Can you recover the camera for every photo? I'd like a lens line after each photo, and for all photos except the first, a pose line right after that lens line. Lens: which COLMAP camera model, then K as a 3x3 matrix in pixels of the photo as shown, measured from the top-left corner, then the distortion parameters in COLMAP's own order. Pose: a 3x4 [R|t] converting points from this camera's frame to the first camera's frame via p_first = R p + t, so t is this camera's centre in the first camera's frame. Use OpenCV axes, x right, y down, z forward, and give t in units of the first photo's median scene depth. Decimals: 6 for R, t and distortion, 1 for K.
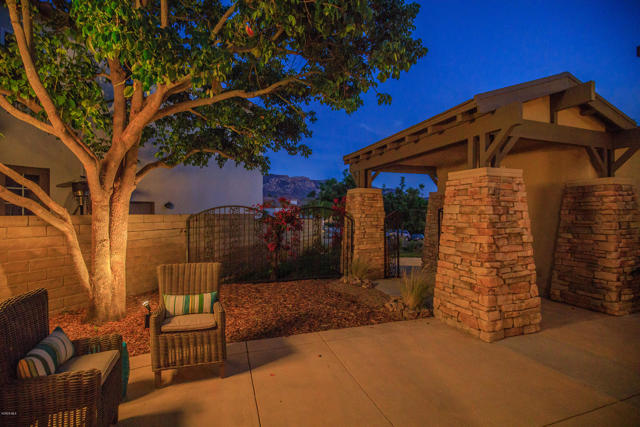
lens RADIAL K [[292.2, 0, 317.3], [0, 292.2, 214.1], [0, 0, 1]] dist [-0.017592, 0.002139]
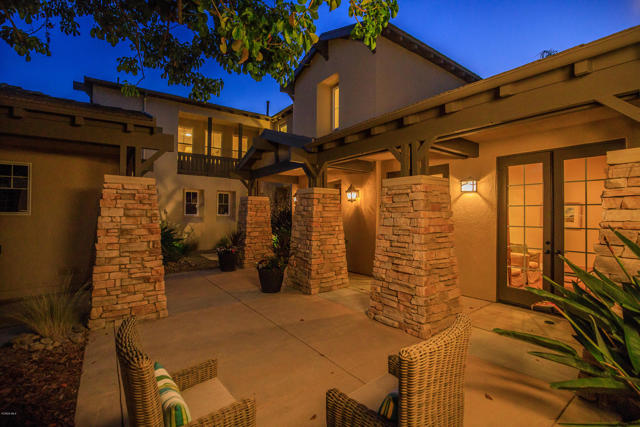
lens RADIAL K [[292.2, 0, 315.7], [0, 292.2, 216.4], [0, 0, 1]] dist [-0.017592, 0.002139]
pose [[-0.312211, -0.004520, 0.950002, -0.742940], [-0.000570, 0.999989, 0.004570, -0.006730], [-0.950012, 0.000886, -0.312211, 0.684155]]
